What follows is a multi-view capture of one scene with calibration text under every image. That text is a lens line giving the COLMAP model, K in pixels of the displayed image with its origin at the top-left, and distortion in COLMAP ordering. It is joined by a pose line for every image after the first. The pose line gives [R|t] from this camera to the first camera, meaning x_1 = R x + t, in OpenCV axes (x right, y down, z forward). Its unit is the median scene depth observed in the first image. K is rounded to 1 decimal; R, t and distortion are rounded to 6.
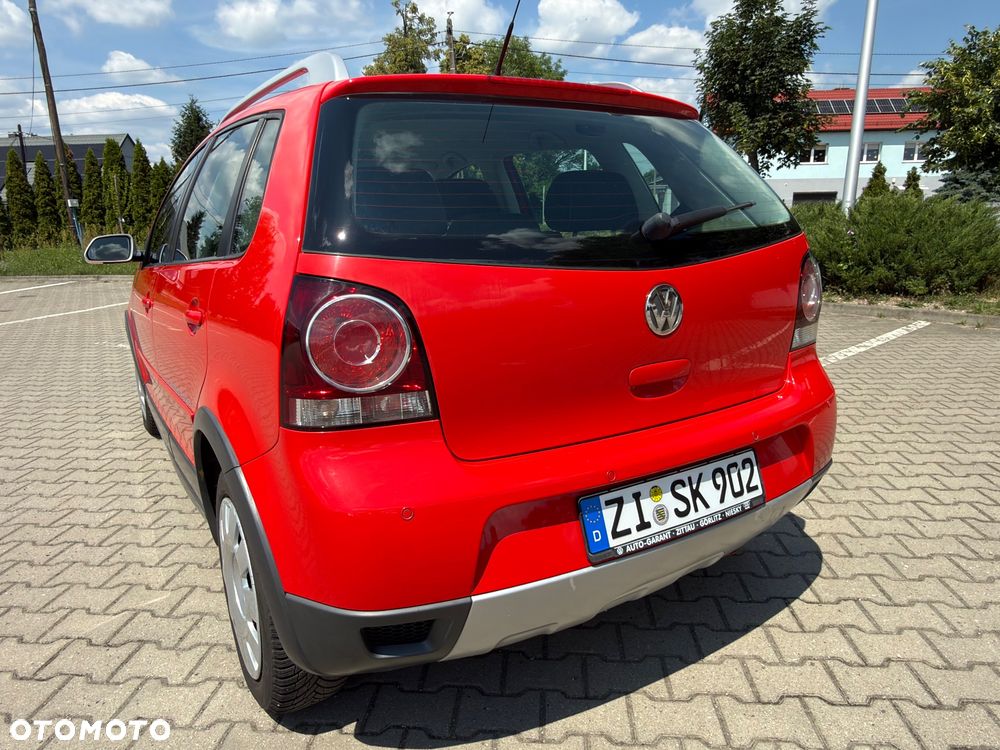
lens RADIAL K [[666.0, 0, 496.2], [0, 666.0, 393.2], [0, 0, 1]] dist [-0.012462, 0.002862]
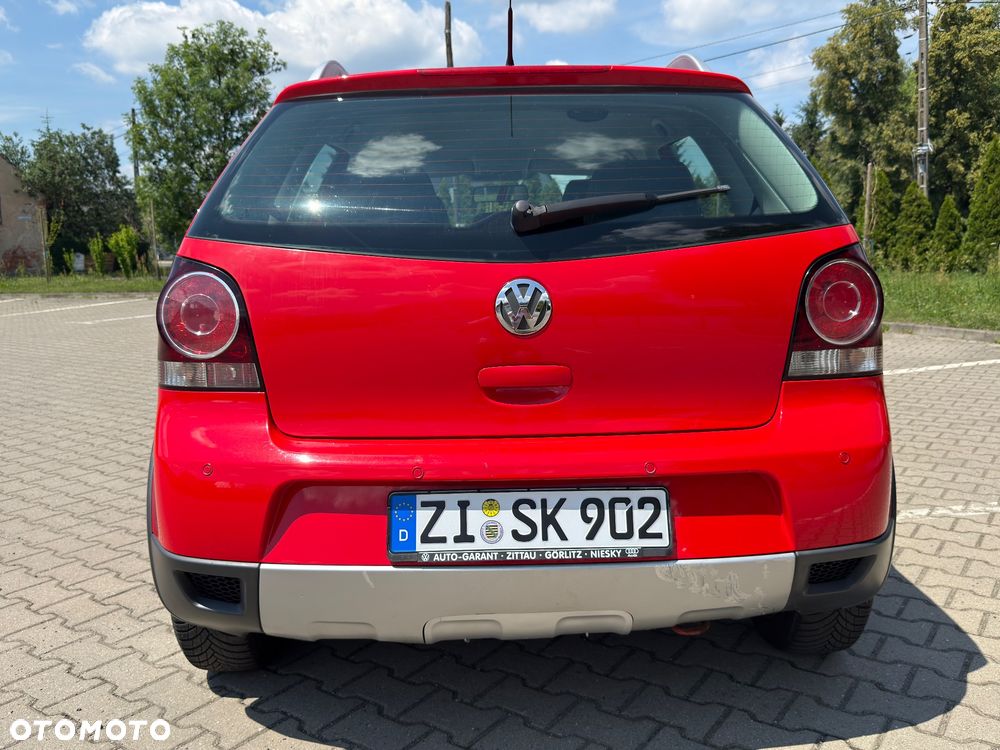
lens RADIAL K [[862.4, 0, 516.7], [0, 862.4, 390.0], [0, 0, 1]] dist [0.037830, -0.076783]
pose [[0.859270, 0.085432, -0.504337, 0.831609], [-0.130000, 0.990054, -0.053781, 0.051030], [0.494726, 0.111776, 0.861831, -0.003419]]
